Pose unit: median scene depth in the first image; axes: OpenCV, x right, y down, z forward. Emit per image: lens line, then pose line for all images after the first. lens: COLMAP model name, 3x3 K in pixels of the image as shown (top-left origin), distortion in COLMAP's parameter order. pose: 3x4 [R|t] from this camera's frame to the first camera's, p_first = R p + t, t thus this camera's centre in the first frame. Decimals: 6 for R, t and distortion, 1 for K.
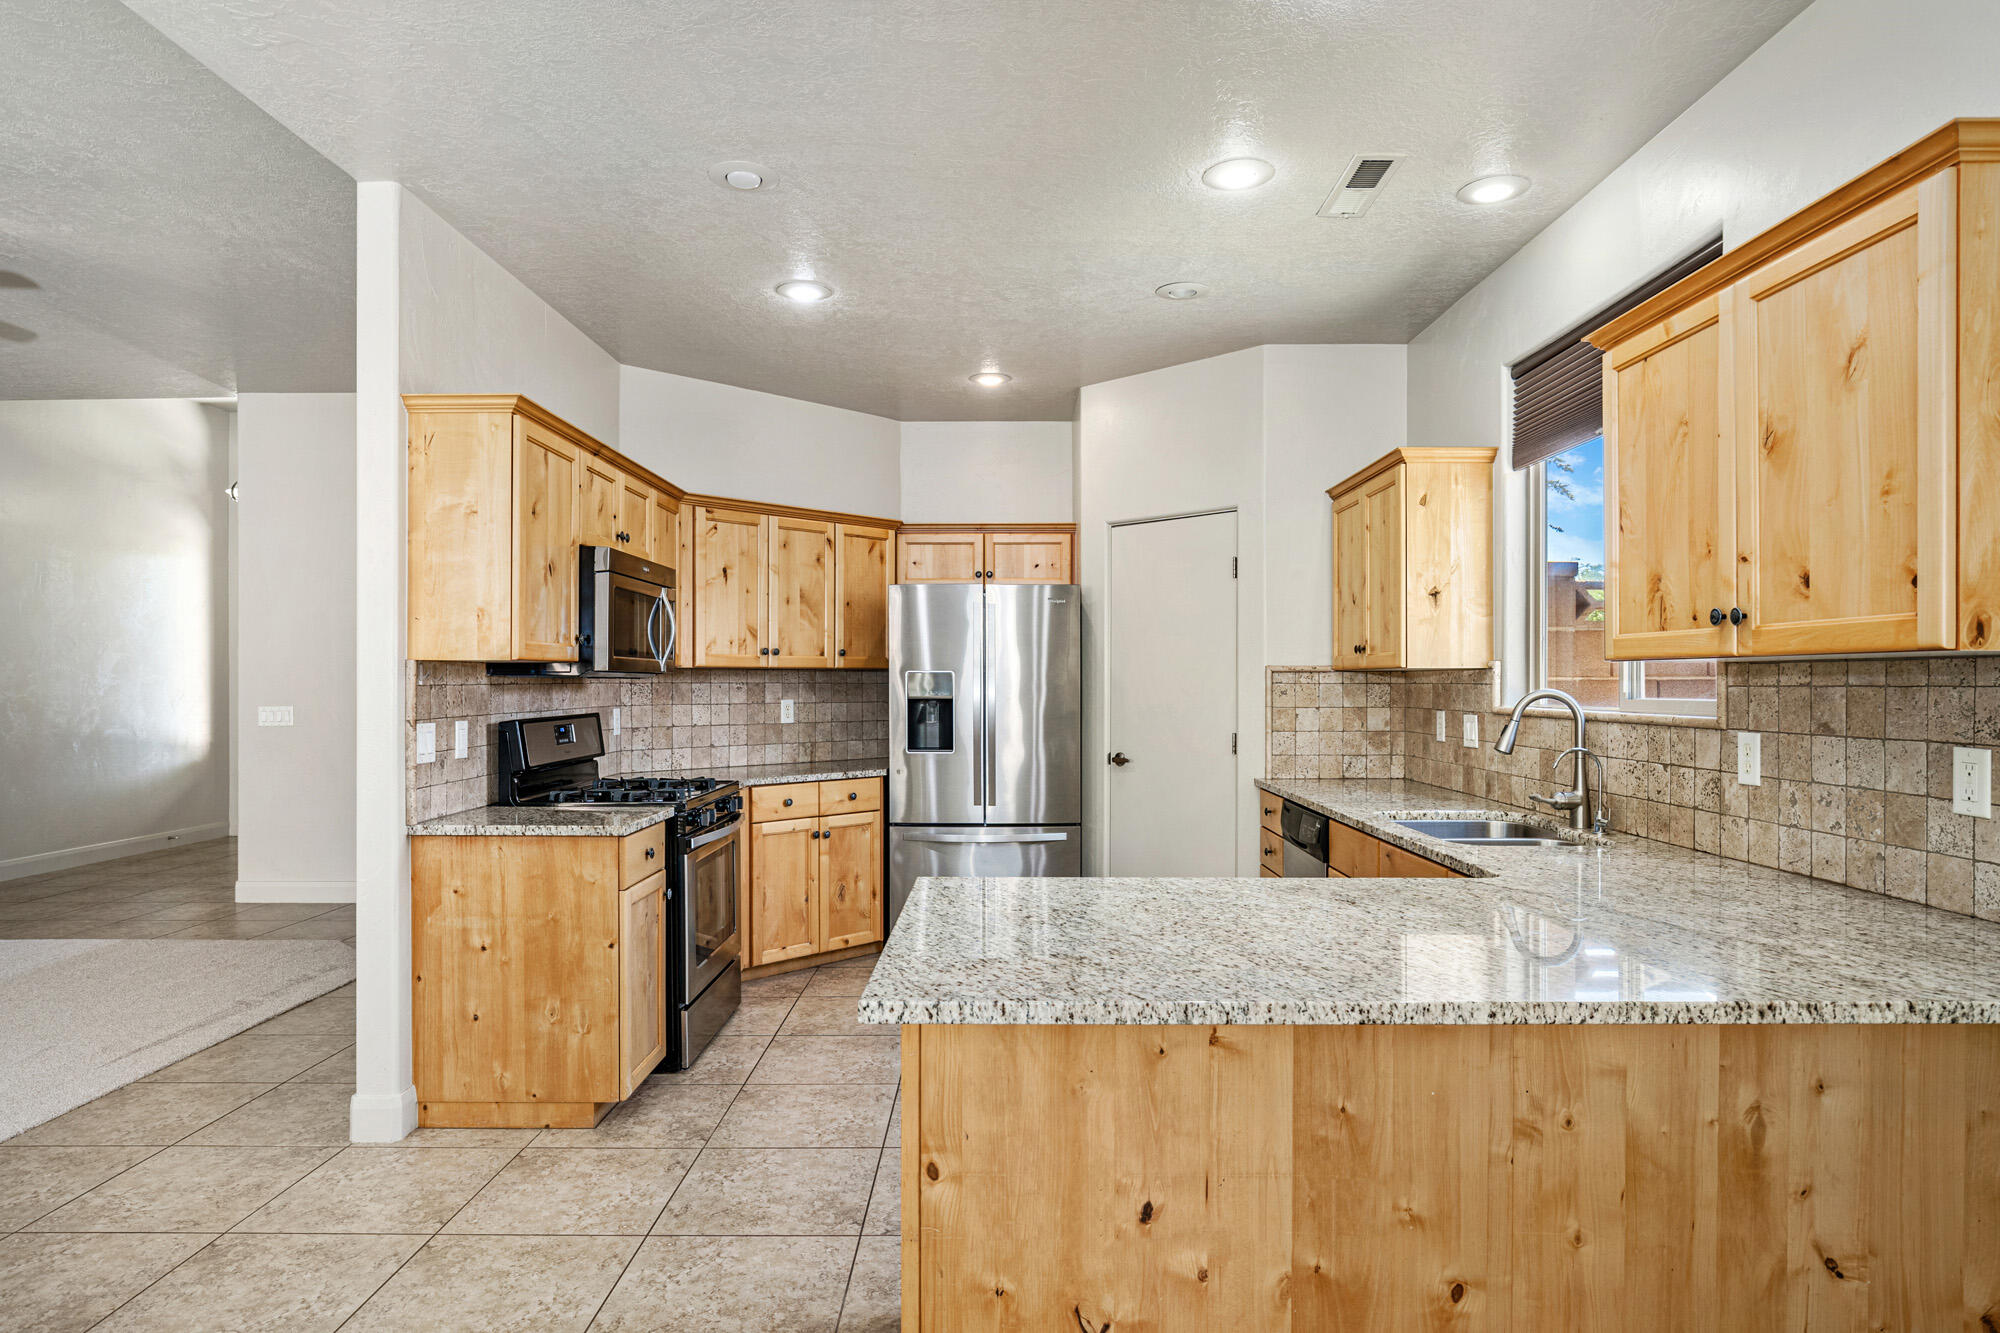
lens RADIAL K [[1124.7, 0, 1010.6], [0, 1124.7, 686.6], [0, 0, 1]] dist [-0.020852, 0.000966]
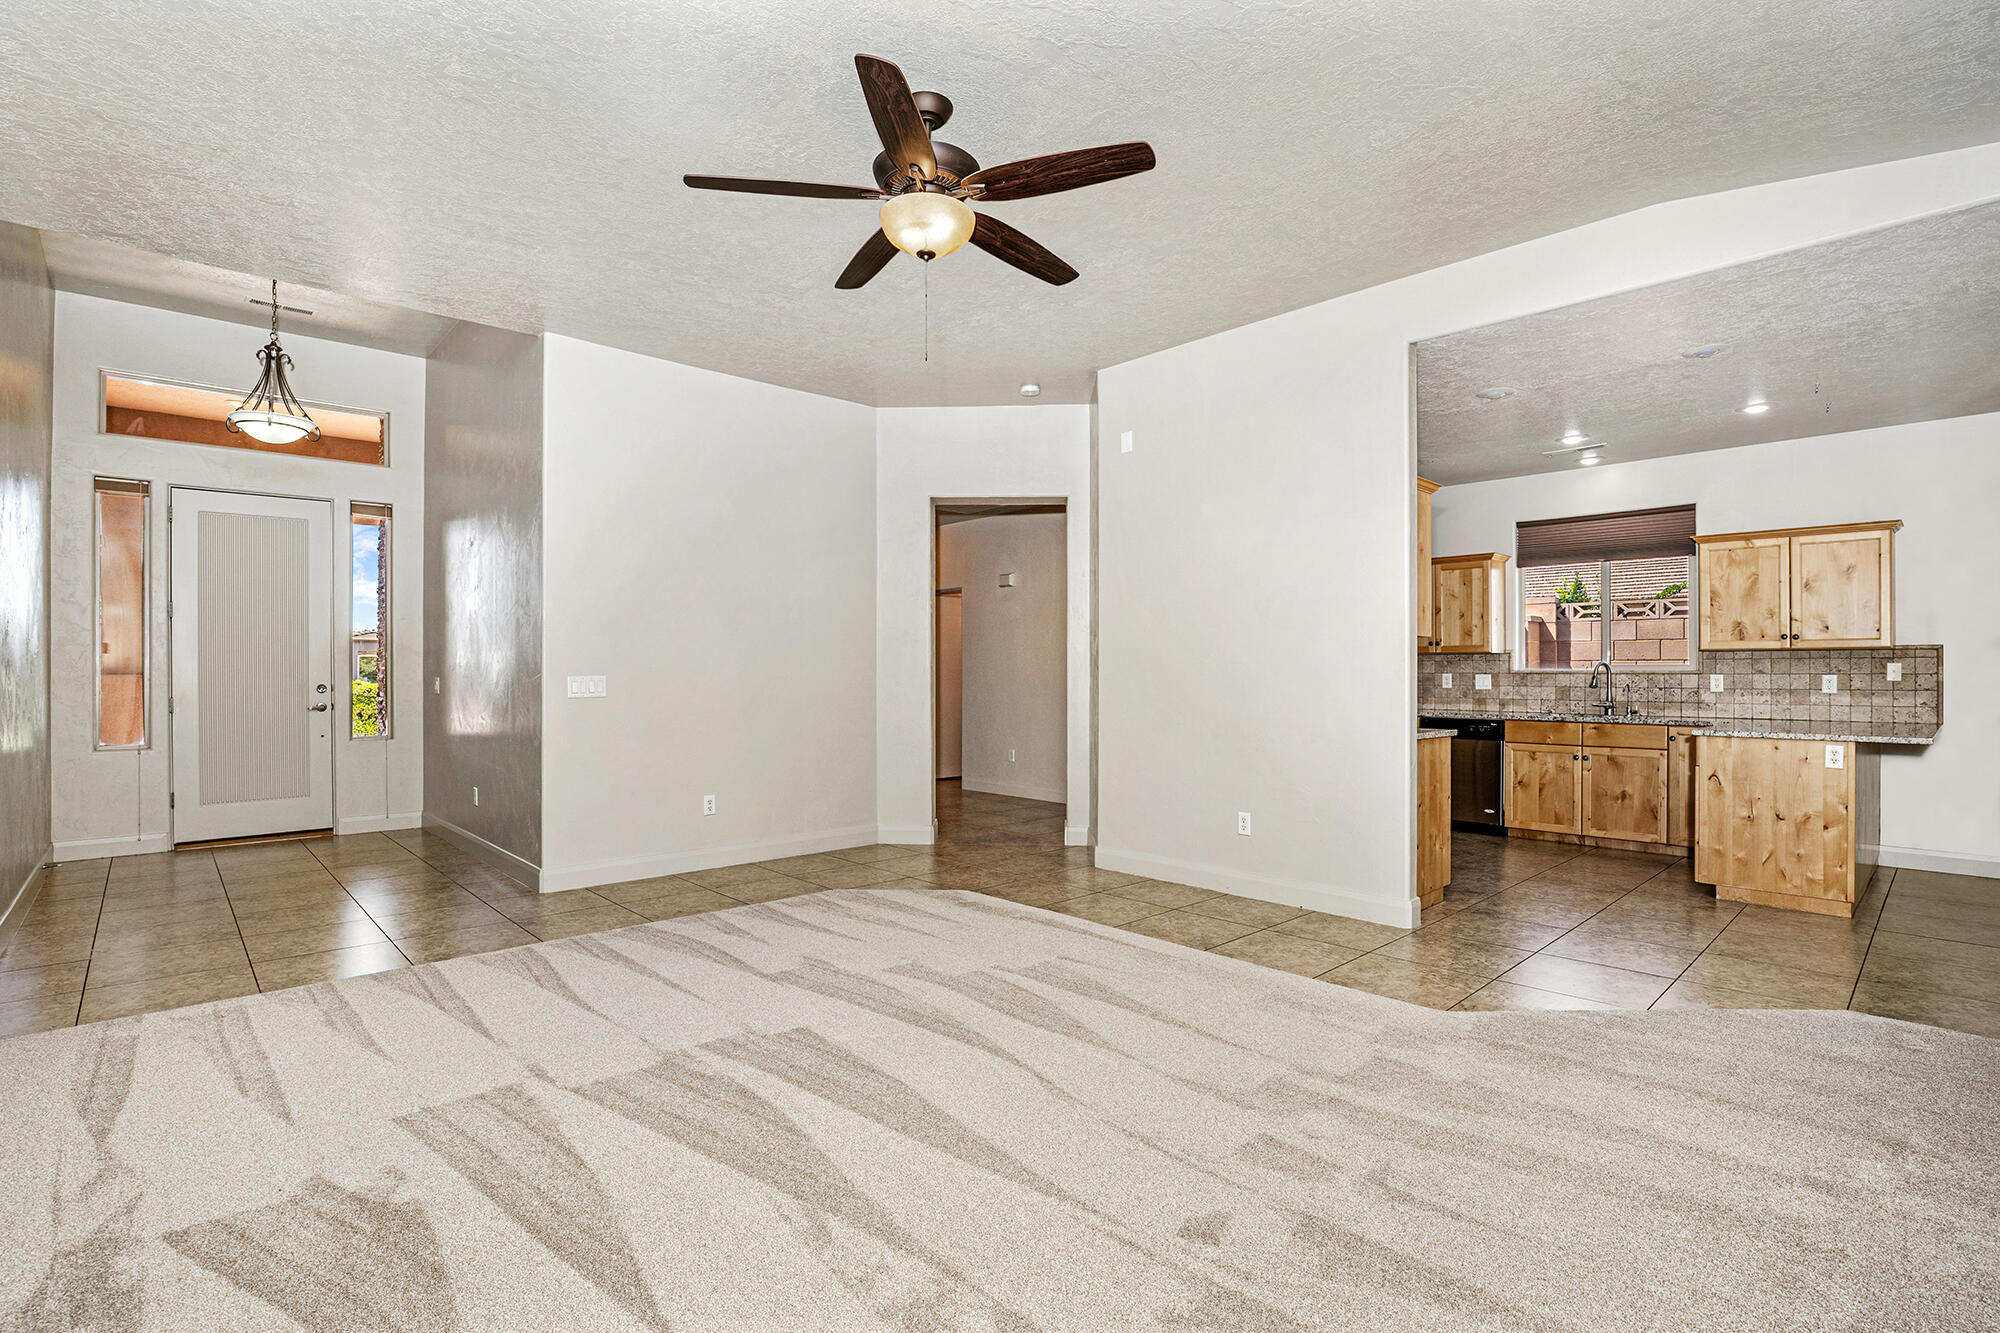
lens RADIAL K [[932.4, 0, 1003.2], [0, 932.4, 666.9], [0, 0, 1]] dist [-0.030294, 0.004540]
pose [[0.729531, 0.007145, 0.683910, -1.301652], [0.000475, 0.999940, -0.010954, 0.025294], [-0.683947, 0.008316, 0.729484, 0.272394]]
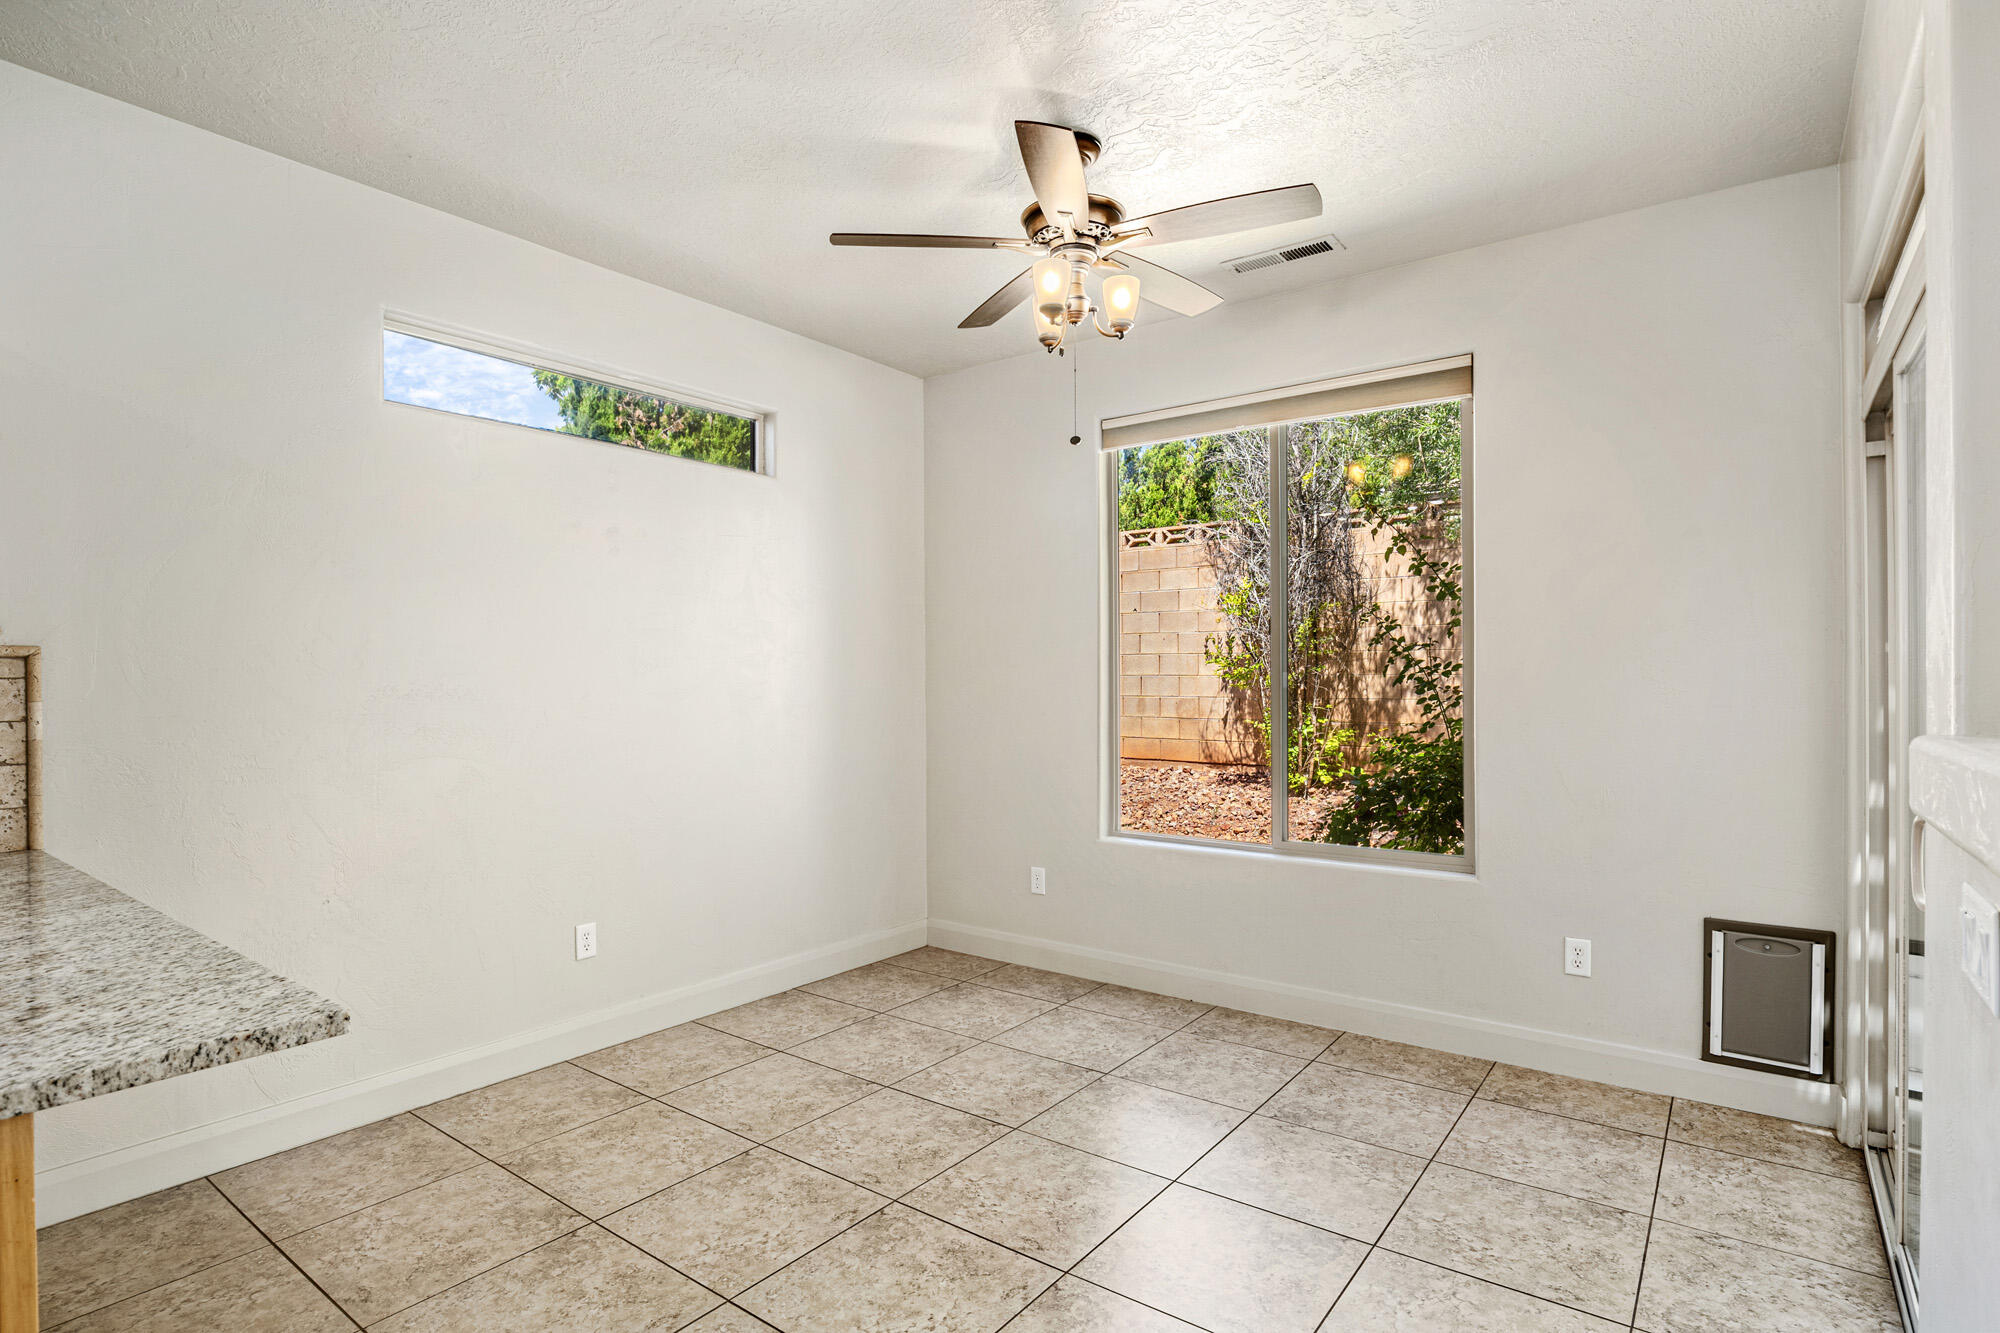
lens RADIAL K [[1011.6, 0, 980.6], [0, 1011.6, 666.3], [0, 0, 1]] dist [-0.001864, -0.000580]
pose [[-0.784829, 0.010292, 0.619627, -0.323067], [0.006936, 0.999945, -0.007824, 0.001809], [-0.619674, -0.001843, -0.784857, 0.401512]]
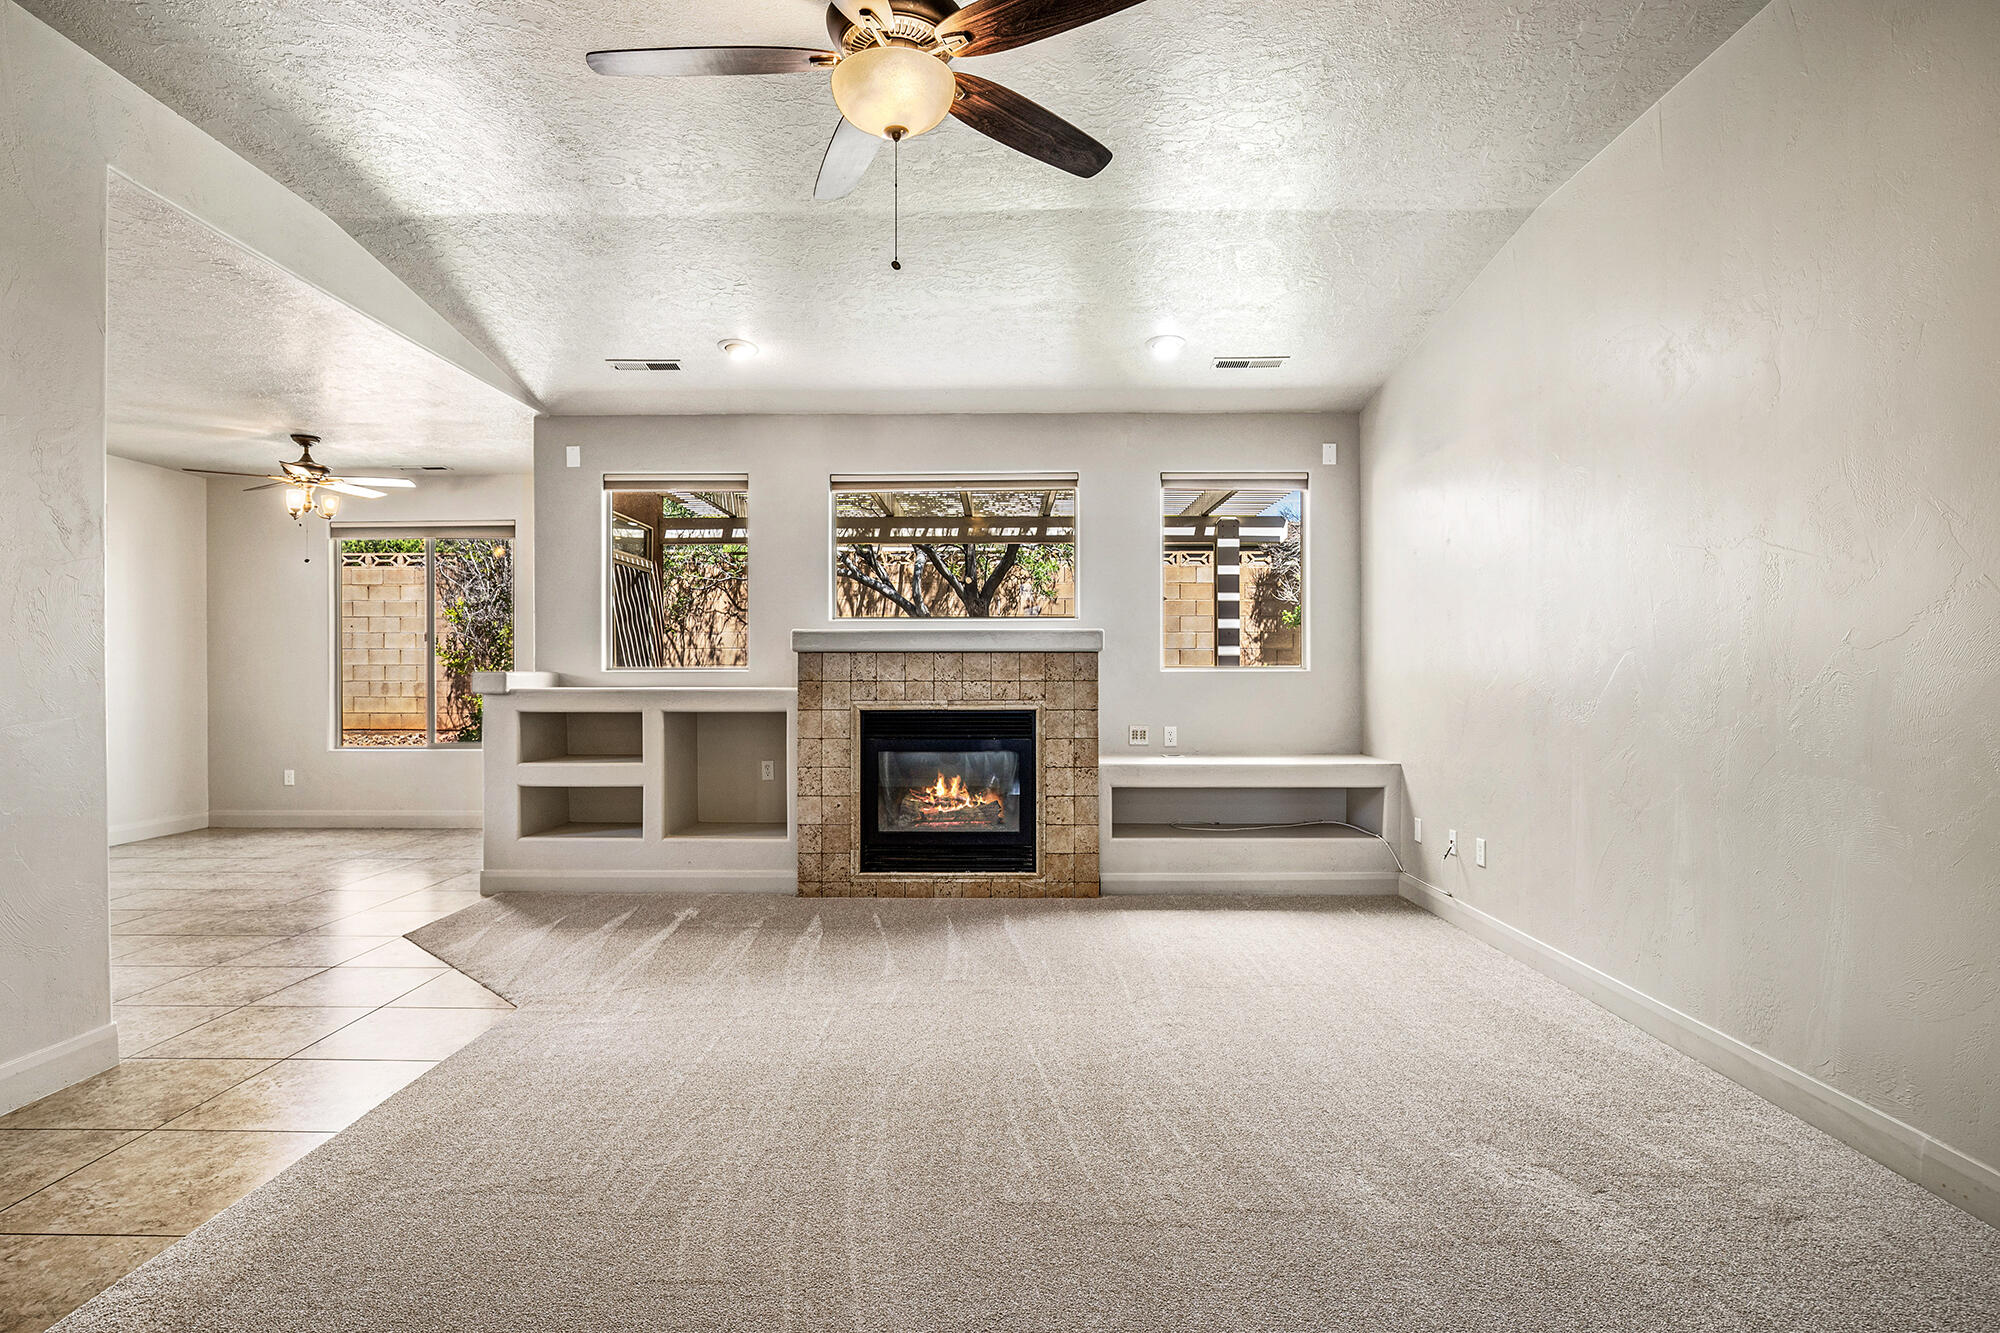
lens RADIAL K [[1078.4, 0, 1002.6], [0, 1078.4, 675.3], [0, 0, 1]] dist [-0.020828, 0.000020]
pose [[-0.999640, 0.002447, 0.026715, -0.991864], [0.002682, 0.999958, 0.008775, 0.011949], [-0.026693, 0.008843, -0.999605, 1.341979]]
